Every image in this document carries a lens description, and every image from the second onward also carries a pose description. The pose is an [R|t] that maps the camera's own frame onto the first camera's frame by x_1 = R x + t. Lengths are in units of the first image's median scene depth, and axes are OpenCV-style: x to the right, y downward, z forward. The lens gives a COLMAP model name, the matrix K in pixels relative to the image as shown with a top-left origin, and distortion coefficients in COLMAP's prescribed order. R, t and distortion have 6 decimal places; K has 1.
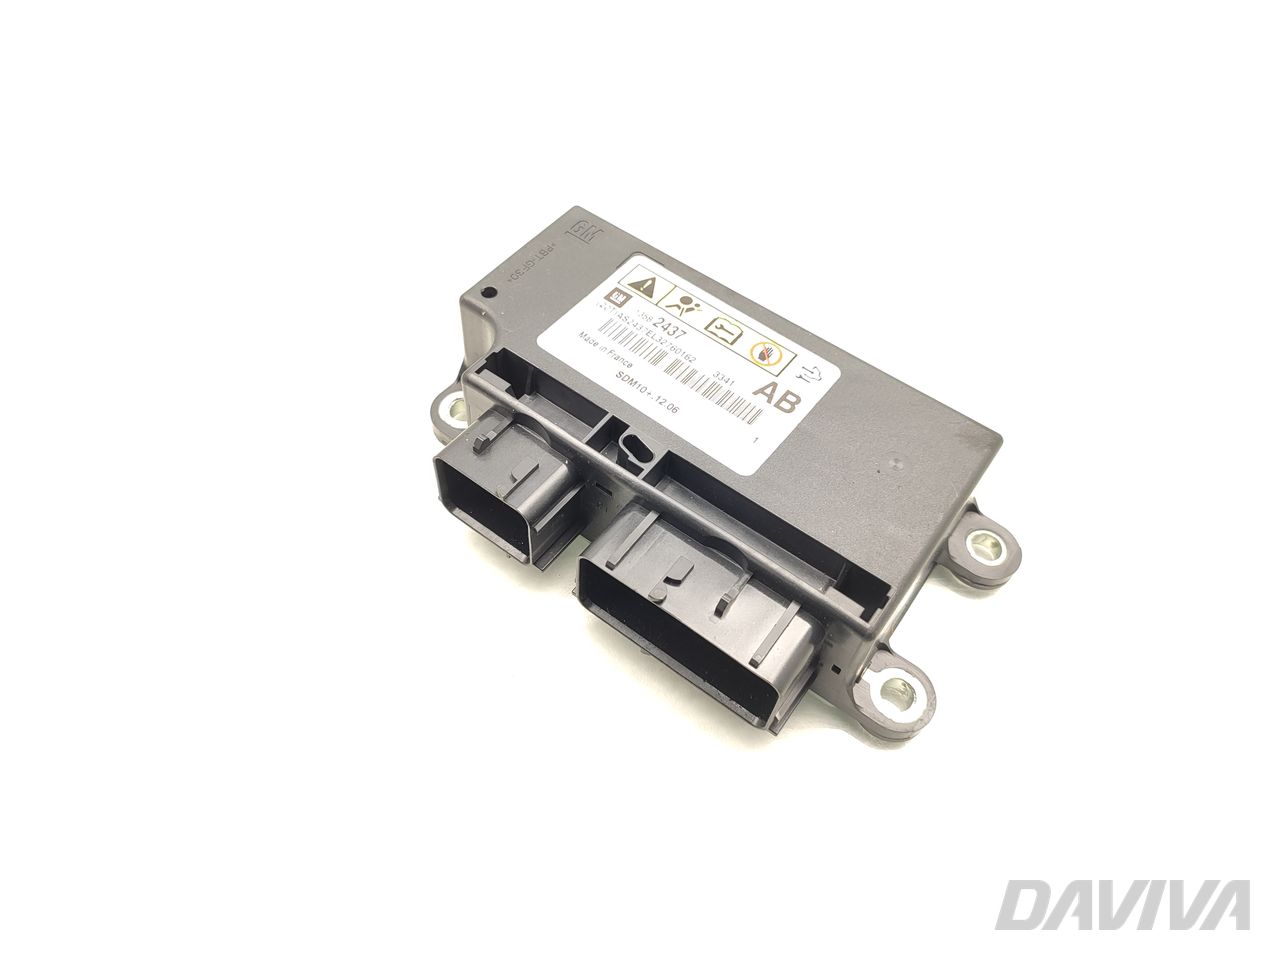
lens RADIAL K [[951.6, 0, 639.3], [0, 951.6, 479.8], [0, 0, 1]] dist [0.008947, -0.000291]
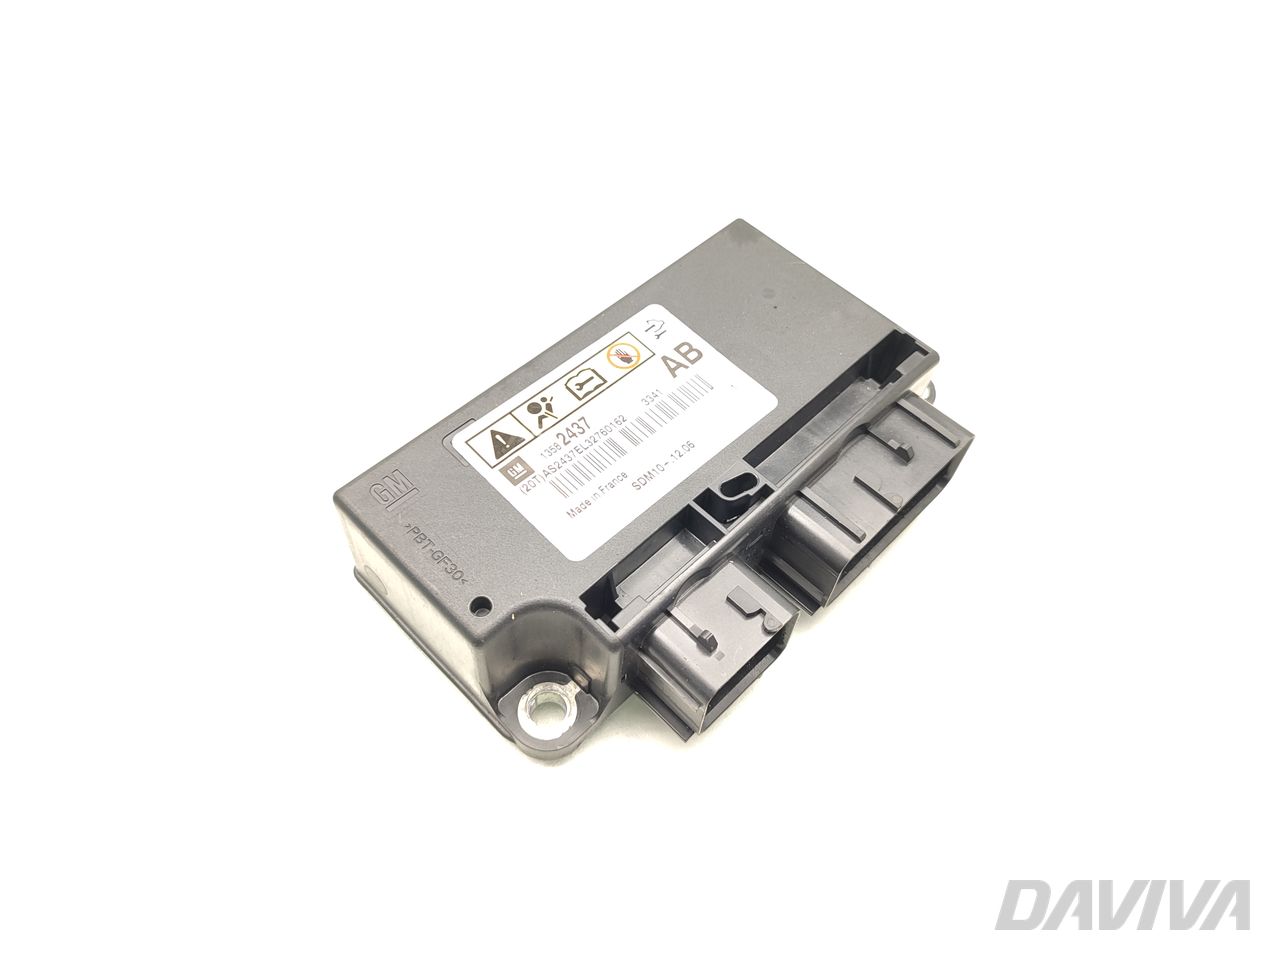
lens RADIAL K [[951.6, 0, 641.1], [0, 951.6, 480.6], [0, 0, 1]] dist [0.008947, -0.000291]
pose [[0.143394, -0.845803, 0.513863, -0.466698], [0.781524, 0.415329, 0.465534, -0.516058], [-0.607172, 0.334842, 0.720571, 0.340512]]
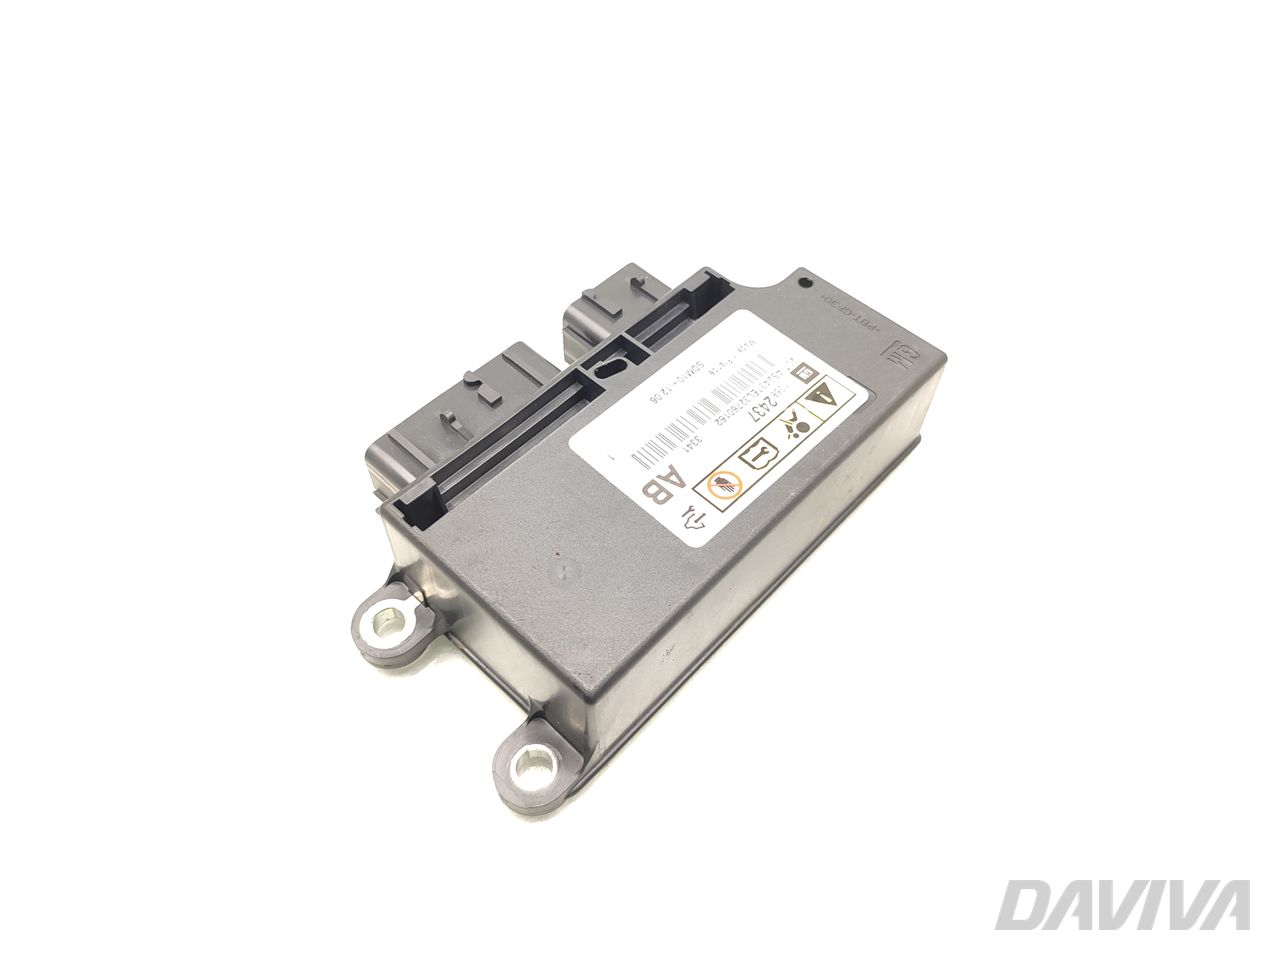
lens RADIAL K [[951.6, 0, 639.6], [0, 951.6, 480.2], [0, 0, 1]] dist [0.008947, -0.000291]
pose [[-0.108893, 0.778119, -0.618606, 0.712928], [-0.835281, 0.265763, 0.481327, -0.510920], [0.538932, 0.569123, 0.621008, 0.381527]]
